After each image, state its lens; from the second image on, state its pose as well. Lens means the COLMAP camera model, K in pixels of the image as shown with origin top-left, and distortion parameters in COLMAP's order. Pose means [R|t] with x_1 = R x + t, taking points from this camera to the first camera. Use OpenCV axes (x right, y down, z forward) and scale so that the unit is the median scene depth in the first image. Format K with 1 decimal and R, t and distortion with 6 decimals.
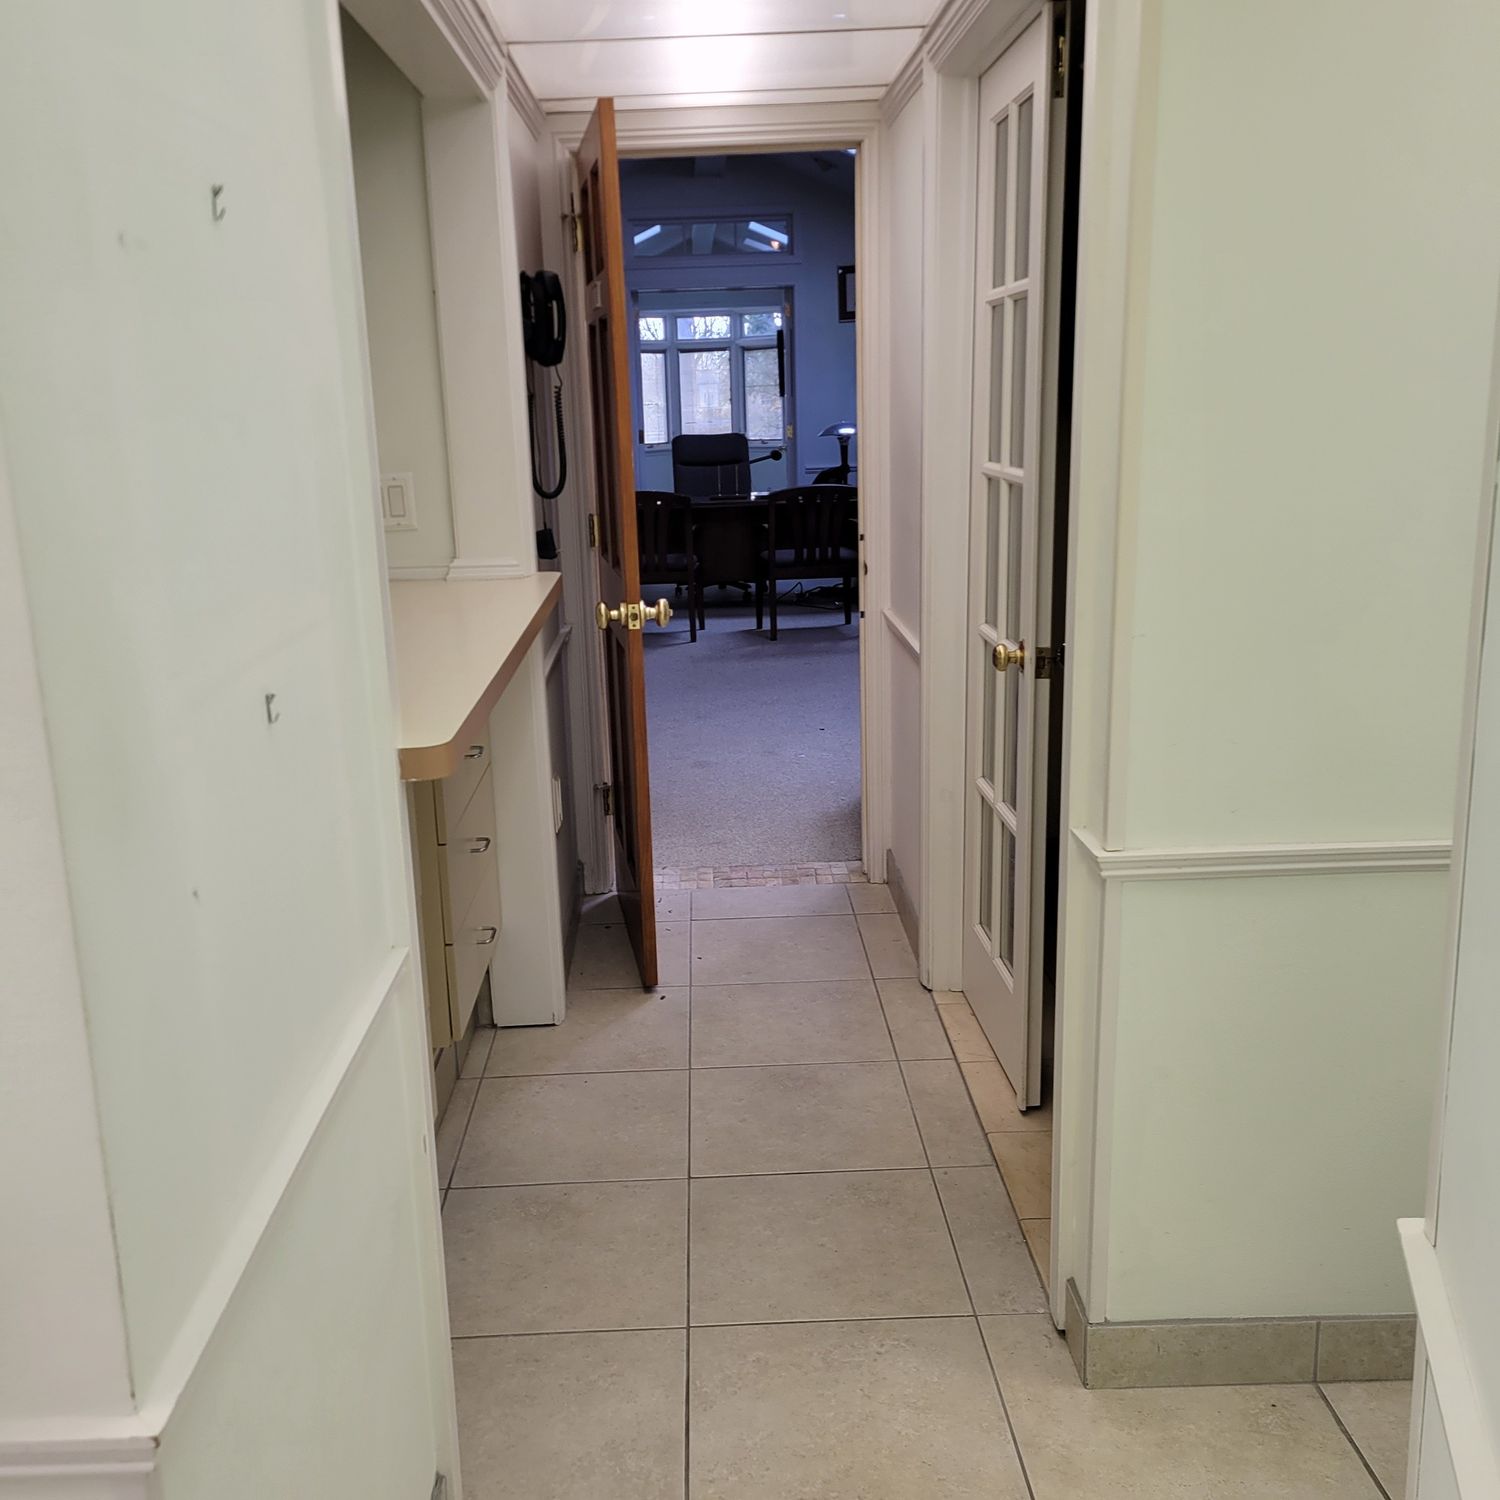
lens RADIAL K [[1500.5, 0, 748.4], [0, 1500.5, 765.1], [0, 0, 1]] dist [0.041827, 0.000000]
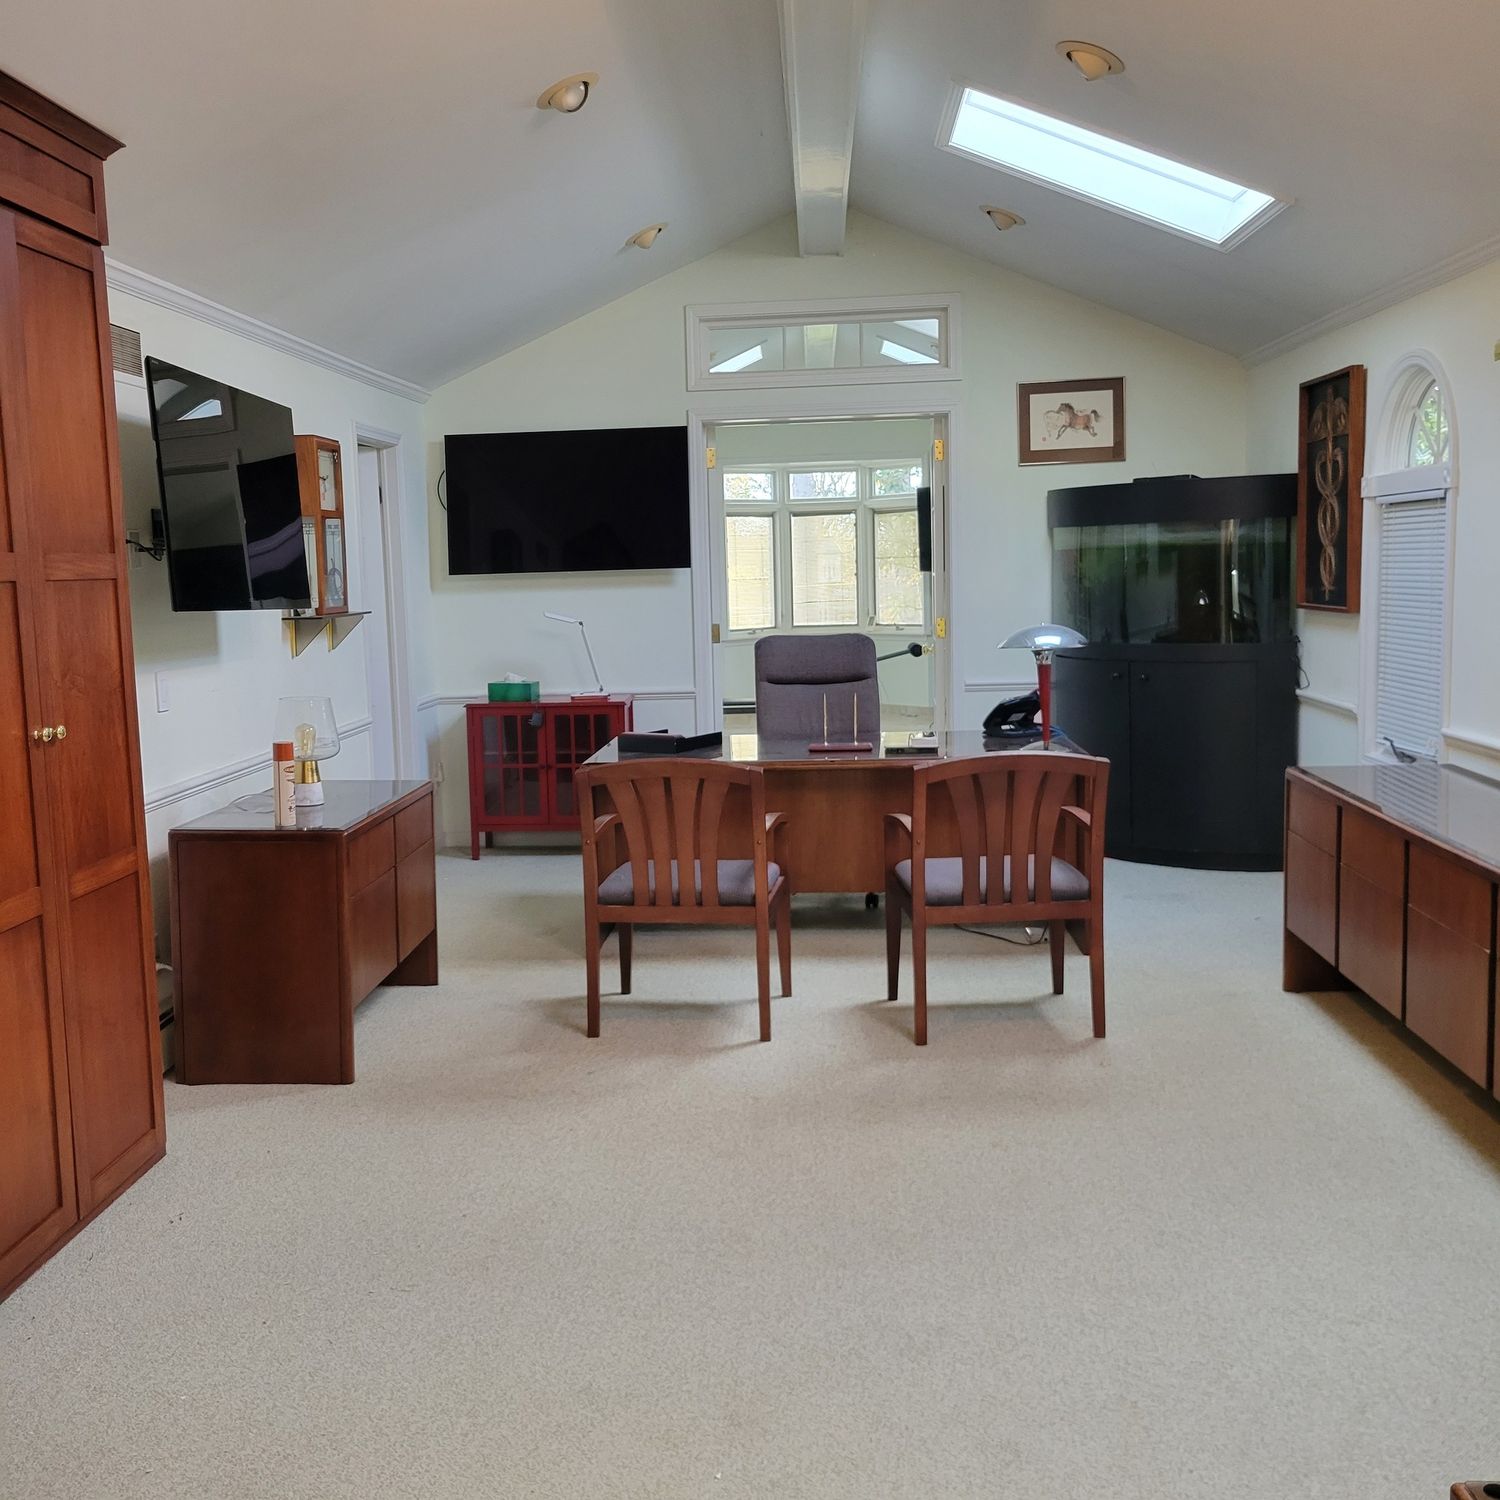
lens RADIAL K [[1500.5, 0, 742.2], [0, 1500.5, 742.4], [0, 0, 1]] dist [0.041827, 0.000000]
pose [[0.995854, 0.011545, -0.090227, 0.000676], [-0.022673, 0.992111, -0.123297, -0.063027], [0.088091, 0.124831, 0.988260, 0.250118]]
